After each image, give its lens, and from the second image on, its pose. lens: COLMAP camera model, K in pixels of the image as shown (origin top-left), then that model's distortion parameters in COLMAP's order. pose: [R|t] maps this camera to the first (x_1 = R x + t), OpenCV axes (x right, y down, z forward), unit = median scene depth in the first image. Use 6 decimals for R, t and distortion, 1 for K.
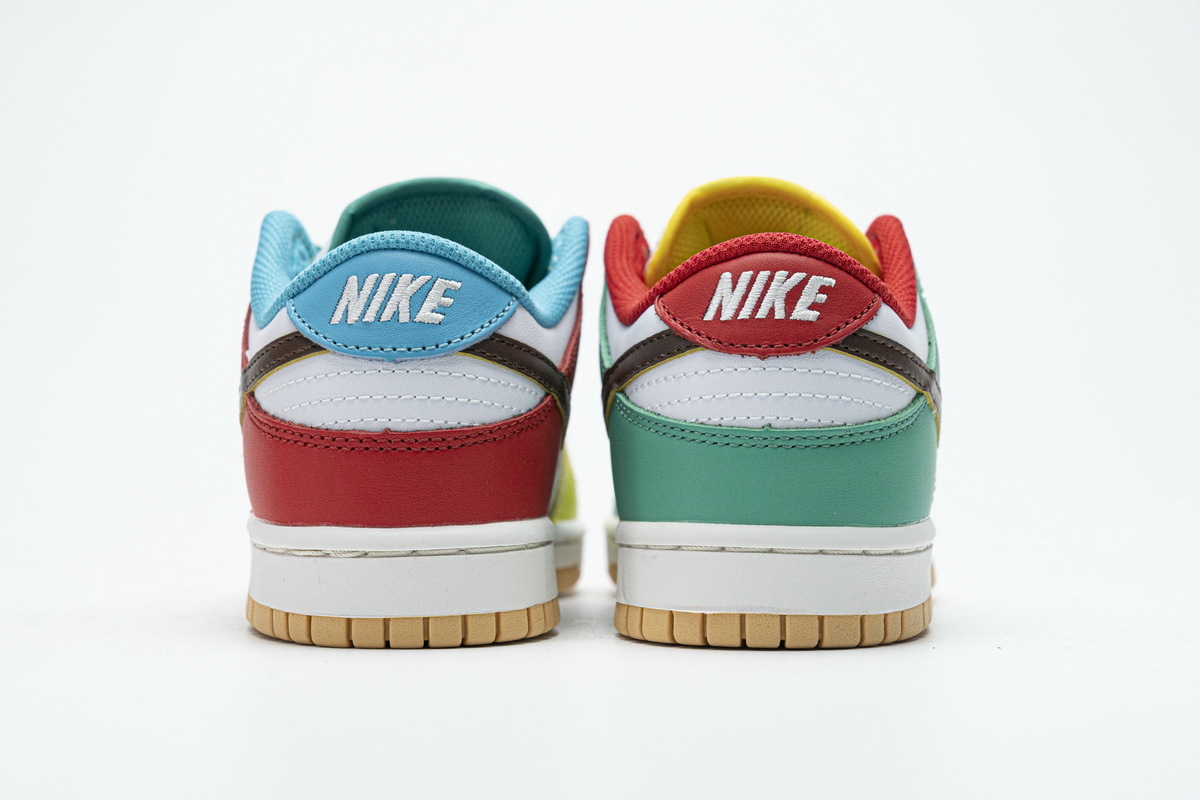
lens RADIAL K [[2353.9, 0, 600.0], [0, 2353.9, 400.0], [0, 0, 1]] dist [0.032164, 0.031714]
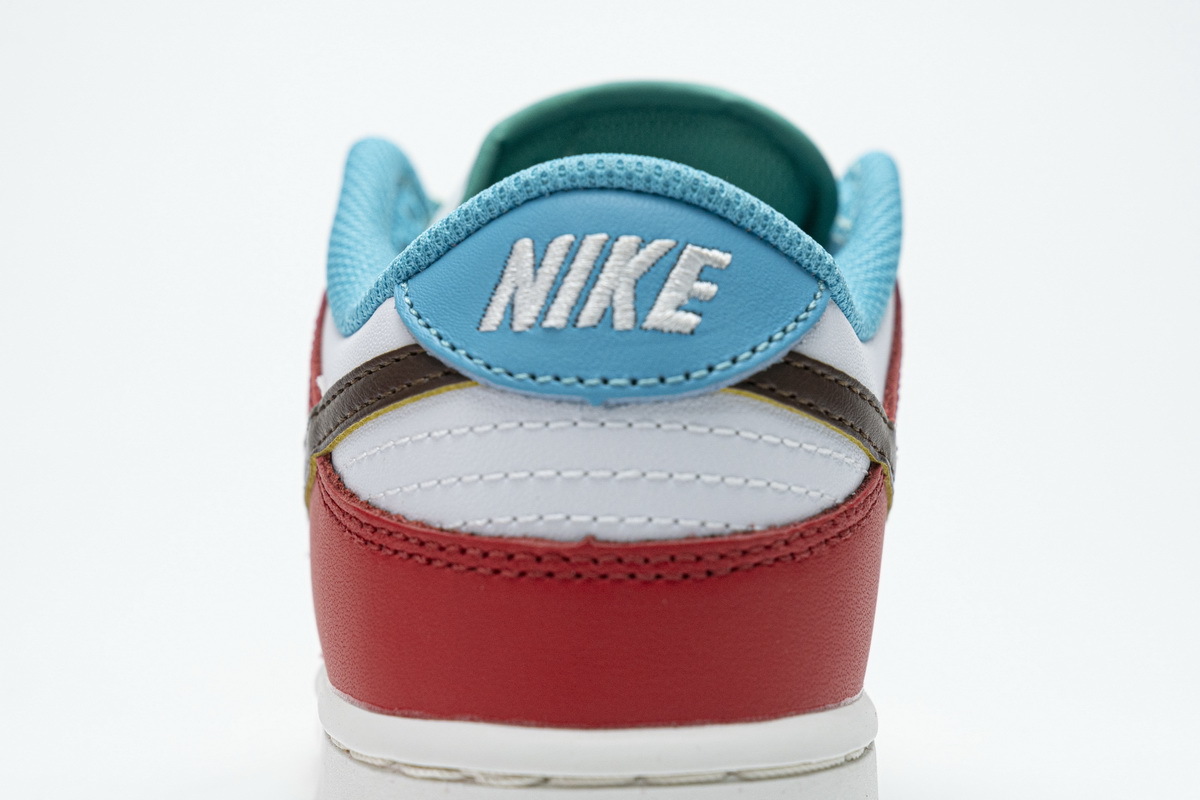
lens RADIAL K [[2353.9, 0, 600.0], [0, 2353.9, 400.0], [0, 0, 1]] dist [0.032164, 0.031714]
pose [[0.999532, 0.012971, -0.027689, -0.073011], [-0.012977, 0.999916, -0.000034, -0.017184], [0.027686, 0.000393, 0.999617, 0.477876]]
